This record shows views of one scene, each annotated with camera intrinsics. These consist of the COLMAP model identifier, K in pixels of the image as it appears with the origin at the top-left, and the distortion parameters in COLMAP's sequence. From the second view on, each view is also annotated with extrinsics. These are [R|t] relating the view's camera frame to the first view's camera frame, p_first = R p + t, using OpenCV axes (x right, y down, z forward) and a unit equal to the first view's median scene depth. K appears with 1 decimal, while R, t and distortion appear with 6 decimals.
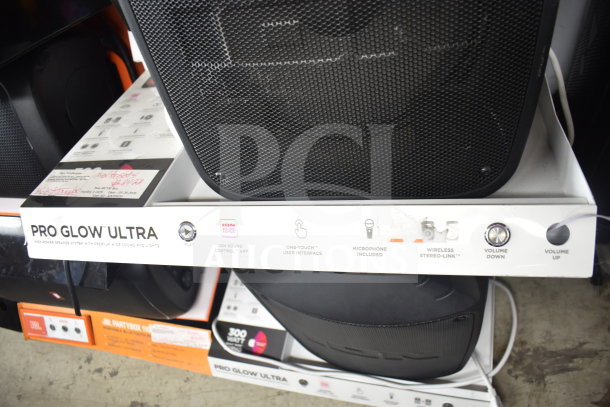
lens RADIAL K [[462.3, 0, 305.0], [0, 462.3, 203.5], [0, 0, 1]] dist [-0.094333, -0.002269]
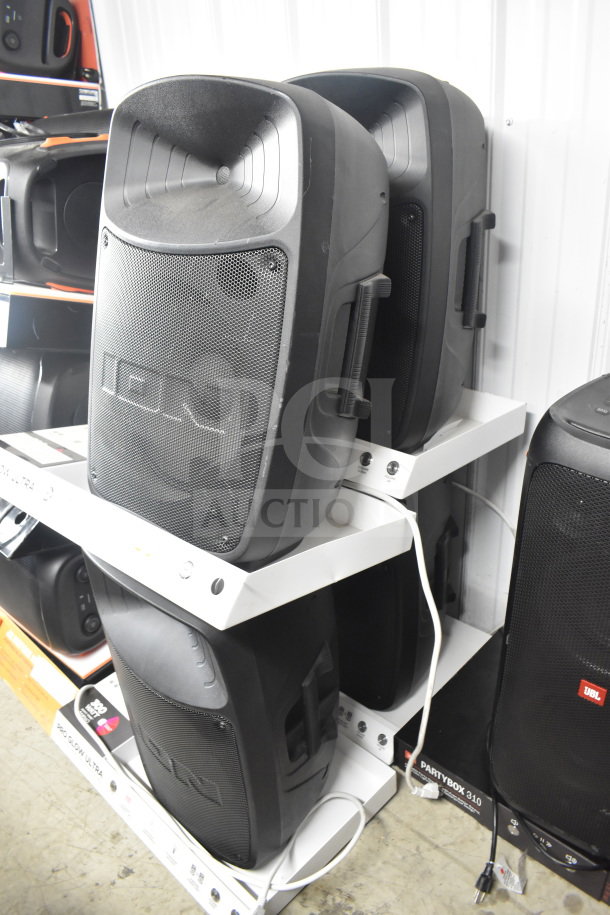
lens RADIAL K [[693.4, 0, 305.0], [0, 693.4, 457.5], [0, 0, 1]] dist [-0.094333, -0.002269]
pose [[0.835232, 0.407170, -0.369595, 0.829400], [-0.522239, 0.797815, -0.301260, 0.144317], [0.172205, 0.444639, 0.879000, -0.537384]]
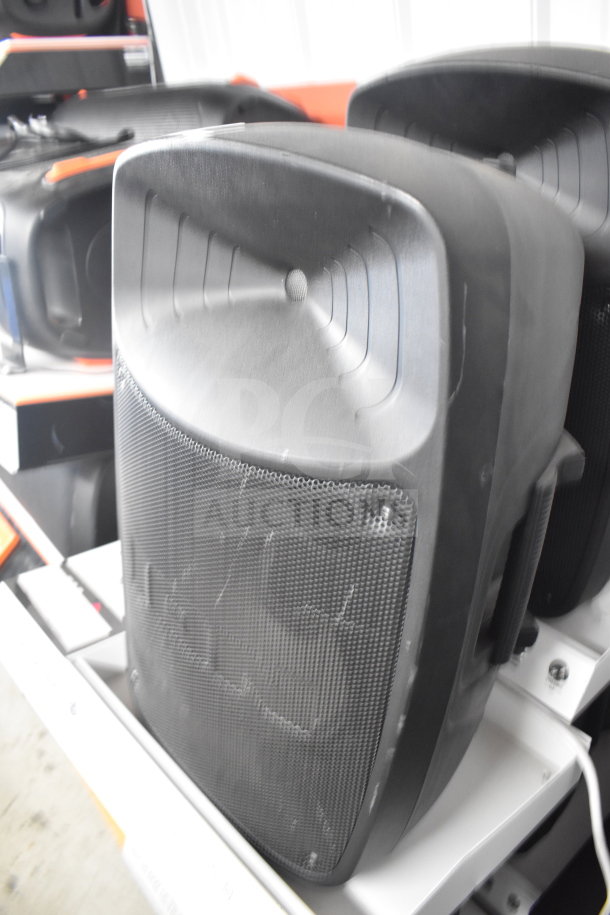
lens RADIAL K [[693.4, 0, 305.0], [0, 693.4, 457.5], [0, 0, 1]] dist [-0.094333, -0.002269]
pose [[0.783502, 0.448545, -0.430038, 0.408805], [-0.542931, 0.830771, -0.122662, -0.363840], [0.302243, 0.329587, 0.894439, -0.272721]]
